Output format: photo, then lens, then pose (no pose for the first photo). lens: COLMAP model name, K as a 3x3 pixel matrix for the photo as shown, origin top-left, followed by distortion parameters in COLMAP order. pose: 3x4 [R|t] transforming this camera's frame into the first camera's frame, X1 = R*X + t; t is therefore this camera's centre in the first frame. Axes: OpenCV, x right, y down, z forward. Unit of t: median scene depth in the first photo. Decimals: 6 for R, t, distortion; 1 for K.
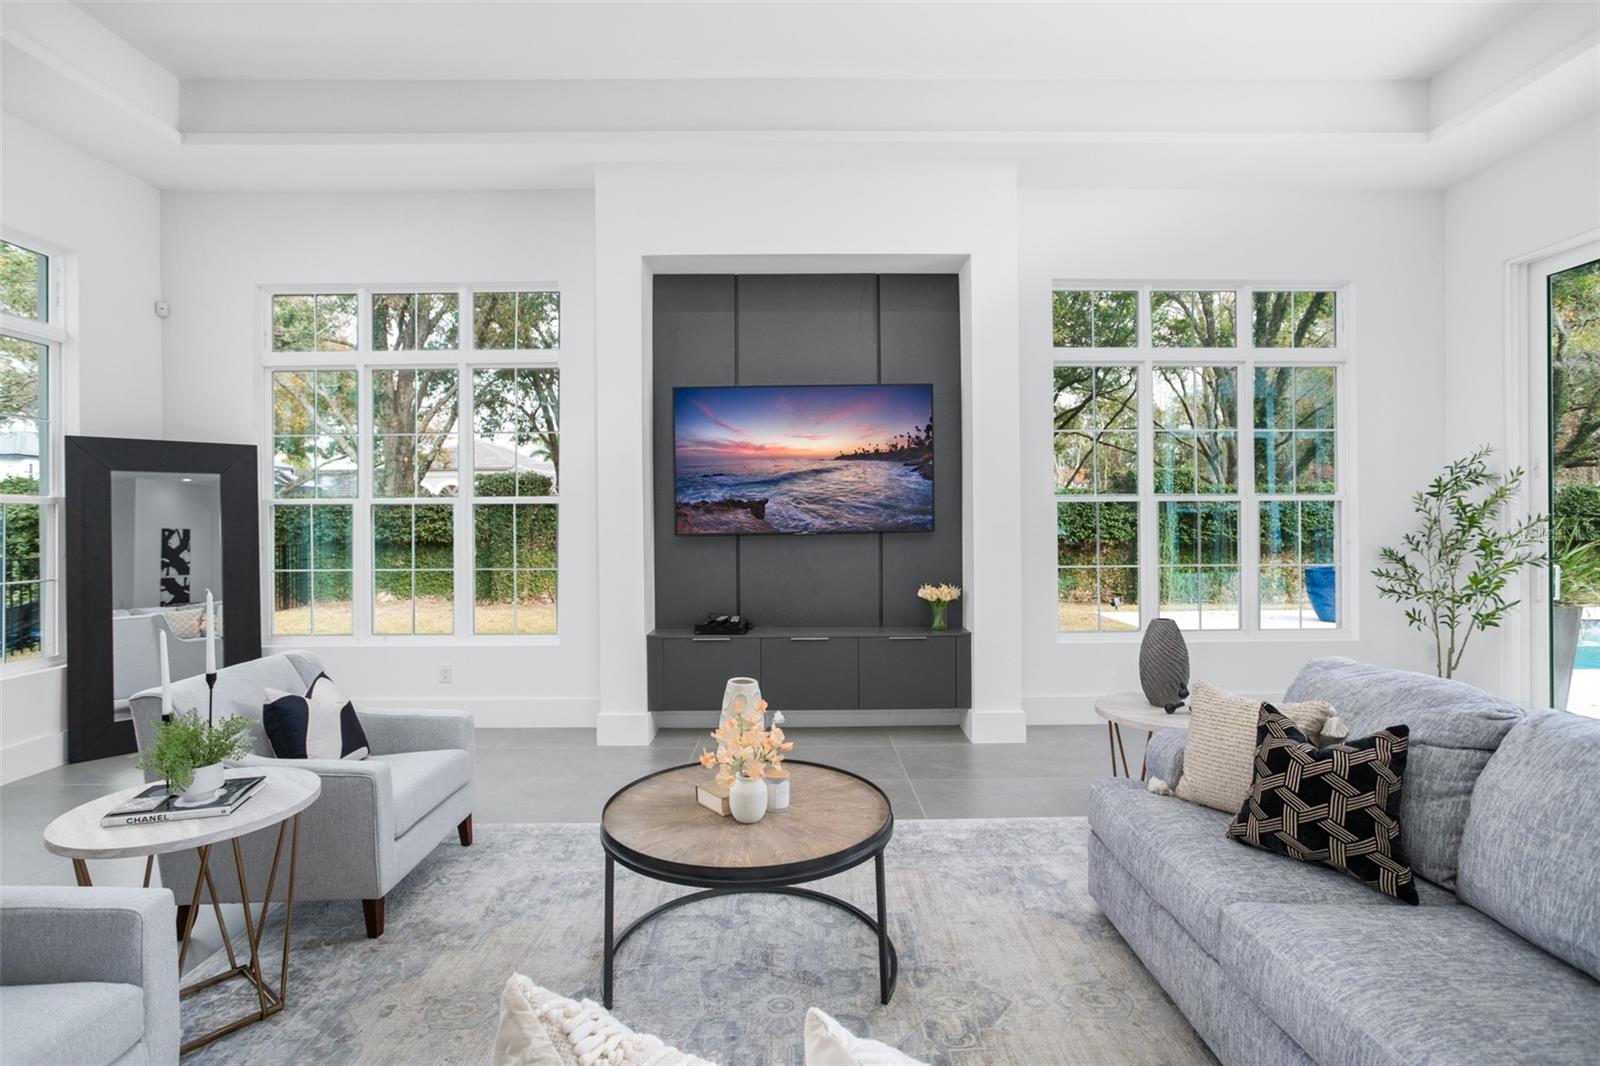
lens RADIAL K [[773.4, 0, 795.7], [0, 773.4, 514.7], [0, 0, 1]] dist [-0.020807, 0.008405]
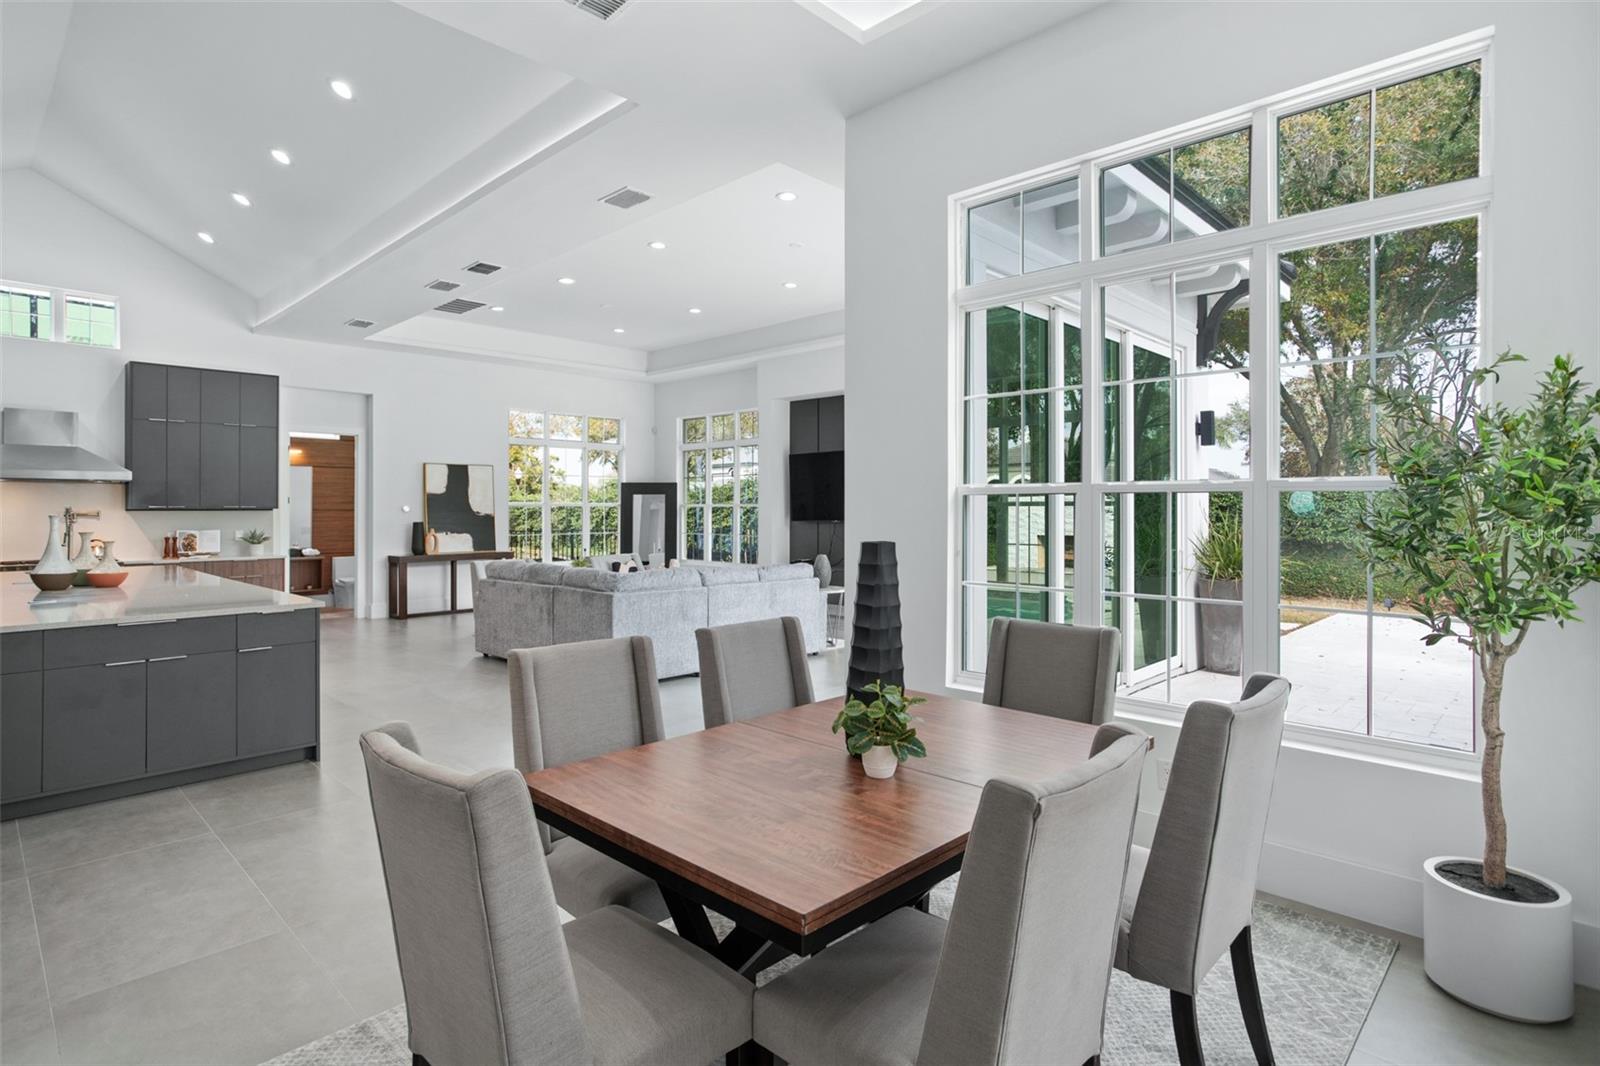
lens RADIAL K [[816.8, 0, 786.4], [0, 816.8, 502.3], [0, 0, 1]] dist [-0.005884, 0.009155]
pose [[0.705812, -0.006995, -0.708365, 1.471070], [0.004900, 0.999976, -0.004992, -0.011064], [0.708383, 0.000053, 0.705829, -0.650431]]
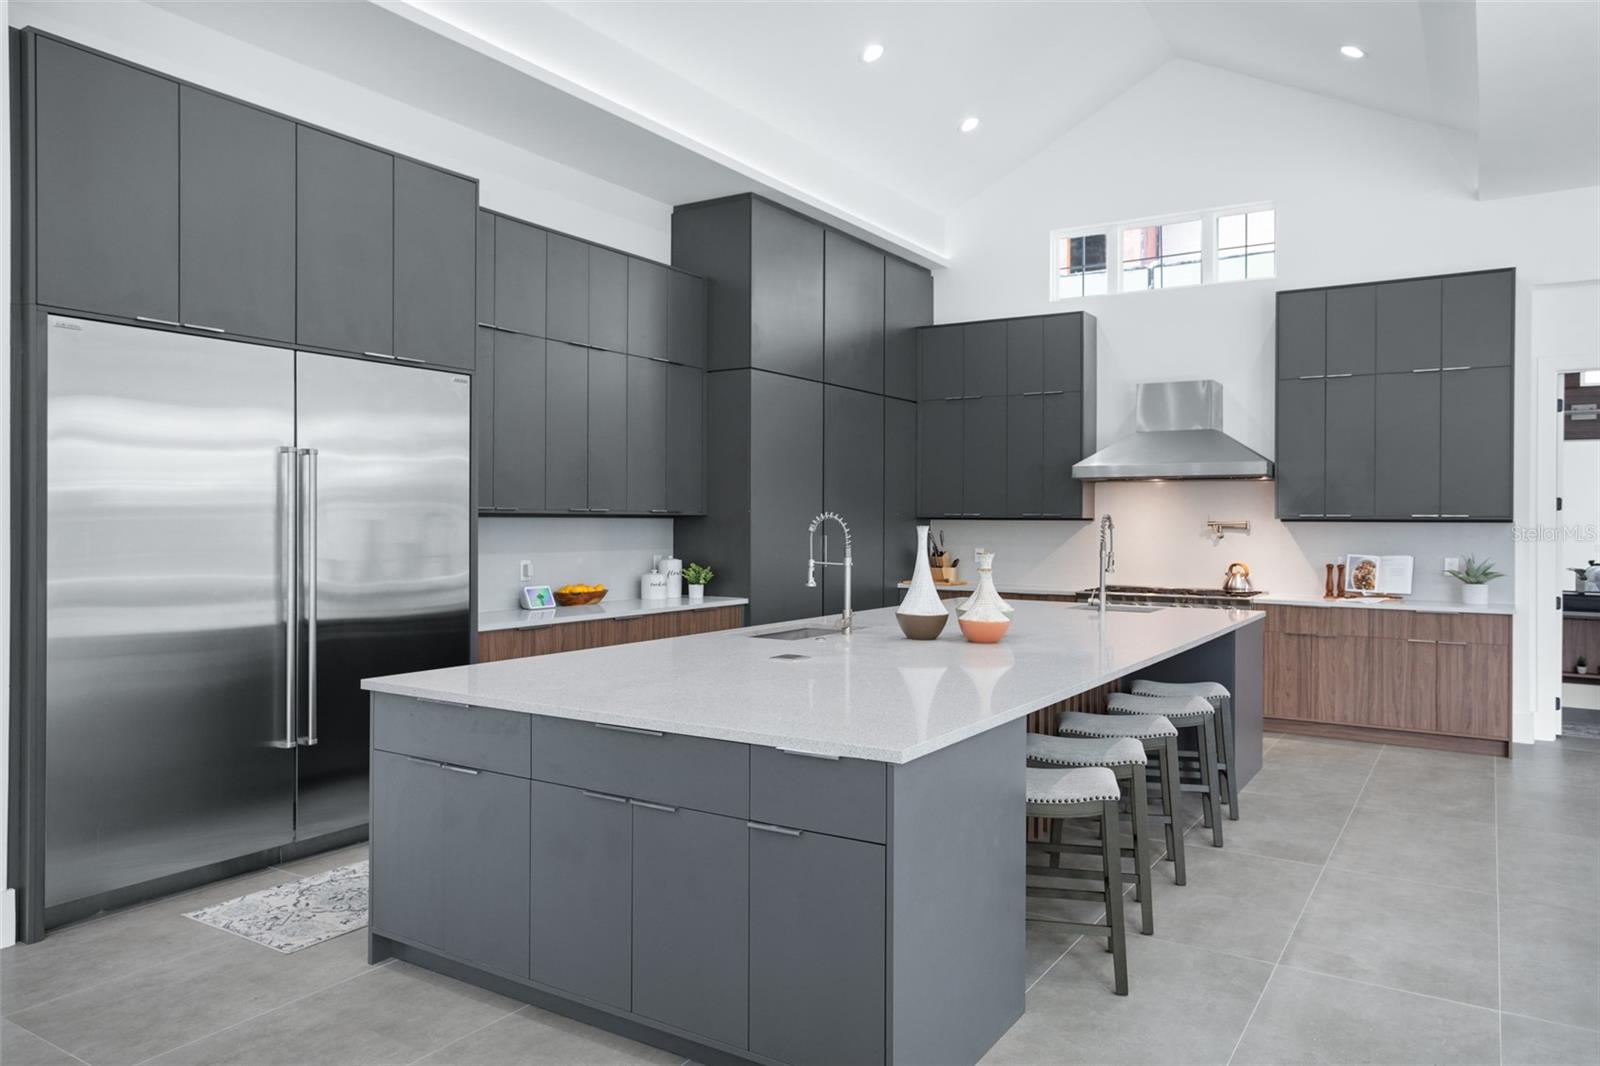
lens RADIAL K [[1071.7, 0, 790.6], [0, 1071.7, 523.5], [0, 0, 1]] dist [-0.011737, 0.021506]
pose [[-0.552344, 0.000783, -0.833616, 0.867566], [-0.002377, 0.999994, 0.002514, -0.007982], [0.833613, 0.003370, -0.552339, -0.151793]]
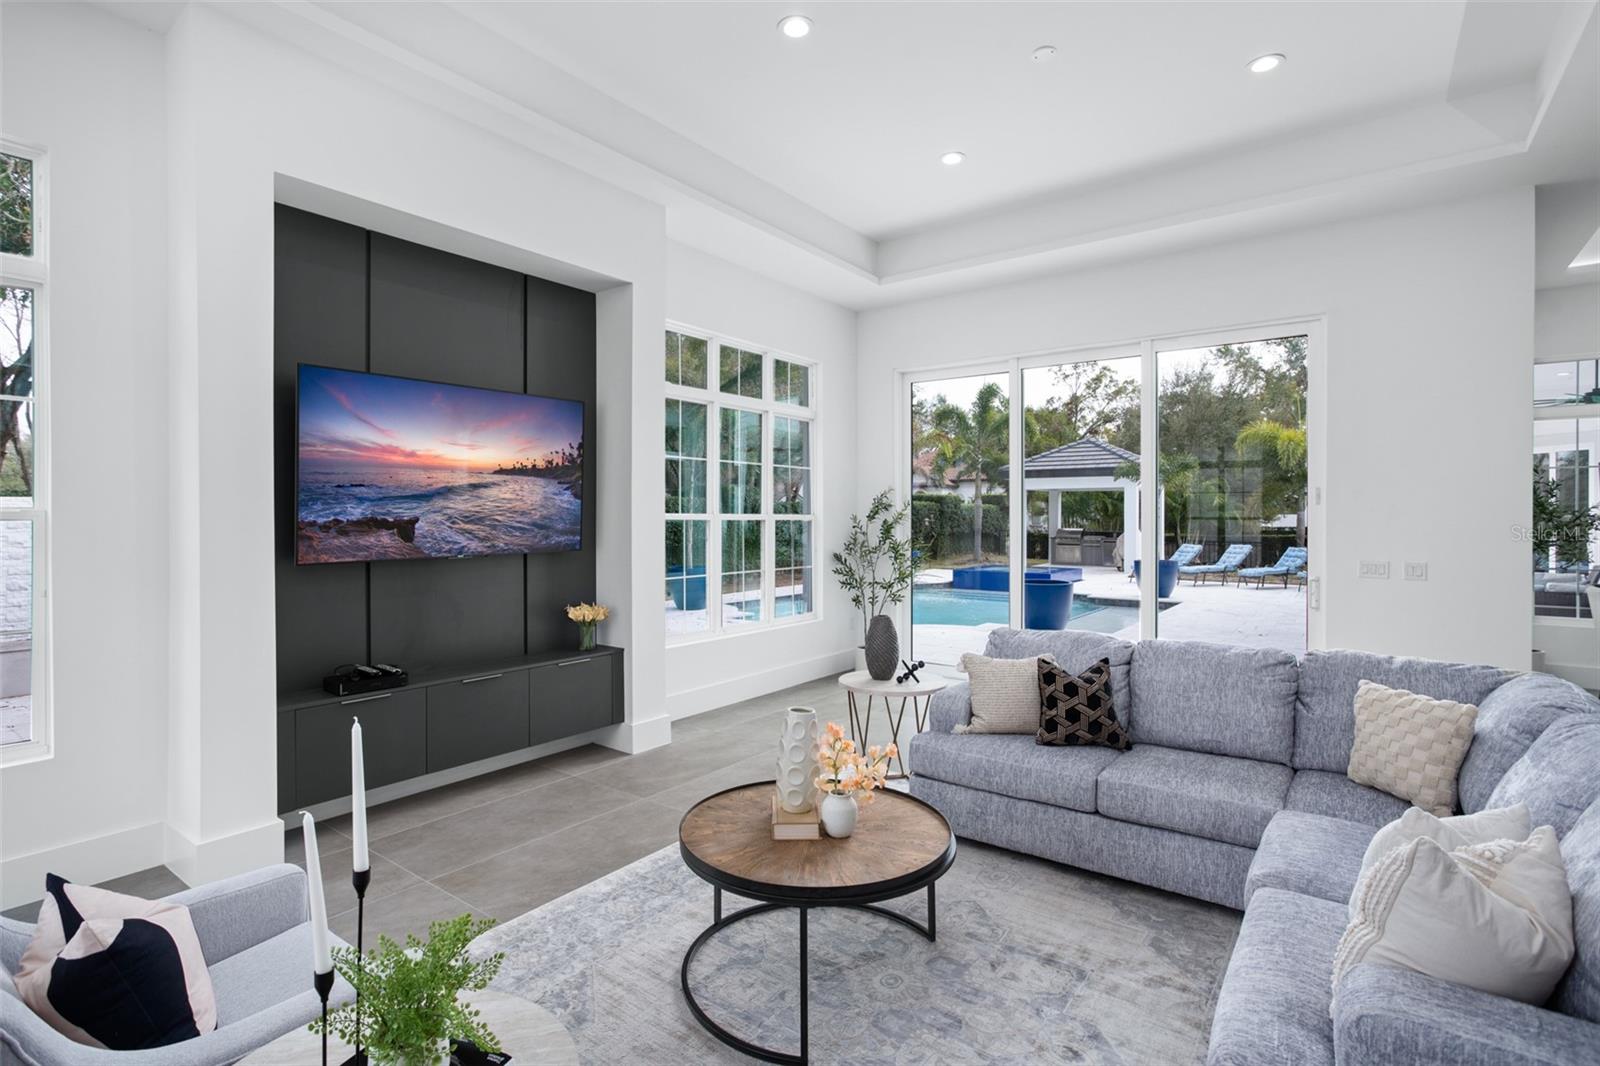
lens RADIAL K [[773.4, 0, 796.7], [0, 773.4, 523.1], [0, 0, 1]] dist [-0.020807, 0.008405]
pose [[0.603348, -0.000097, 0.797478, -0.445496], [-0.006908, 0.999962, 0.005348, -0.021362], [-0.797448, -0.008736, 0.603324, 0.186883]]
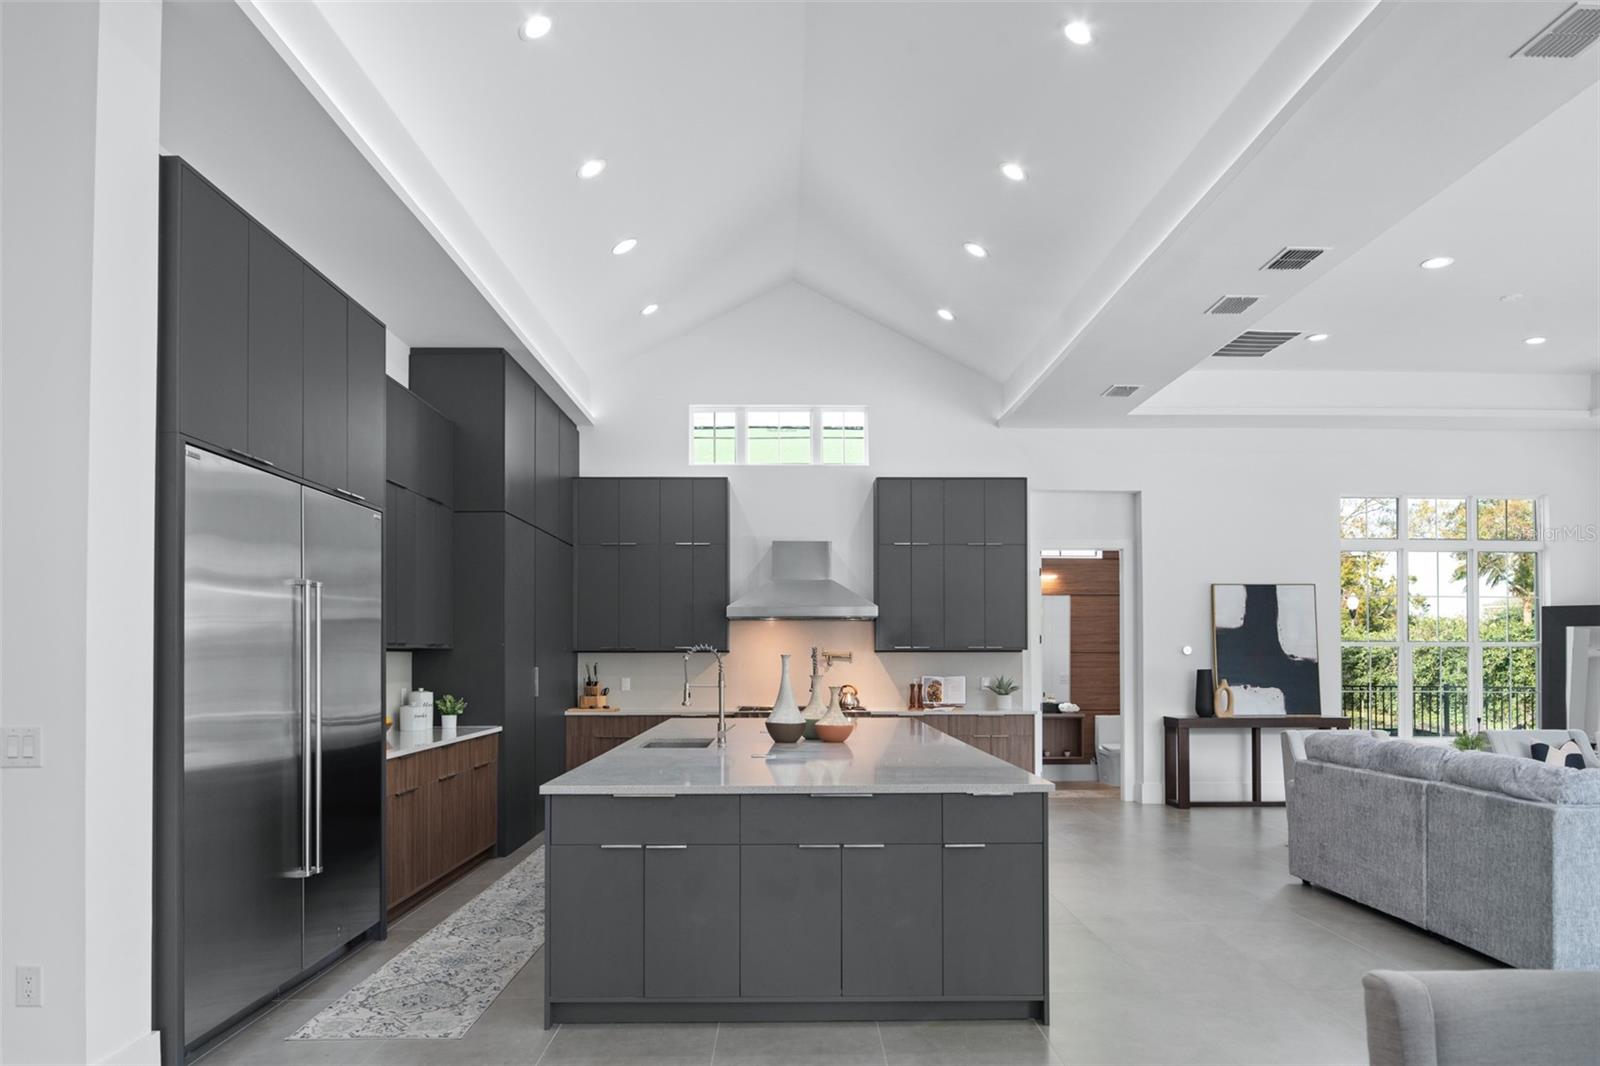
lens RADIAL K [[1110.3, 0, 798.4], [0, 1110.3, 631.7], [0, 0, 1]] dist [-0.009985, -0.016562]
pose [[0.001805, -0.021821, -0.999760, 1.277510], [0.004822, 0.999750, -0.021812, -0.002596], [0.999987, -0.004781, 0.001910, -0.560601]]
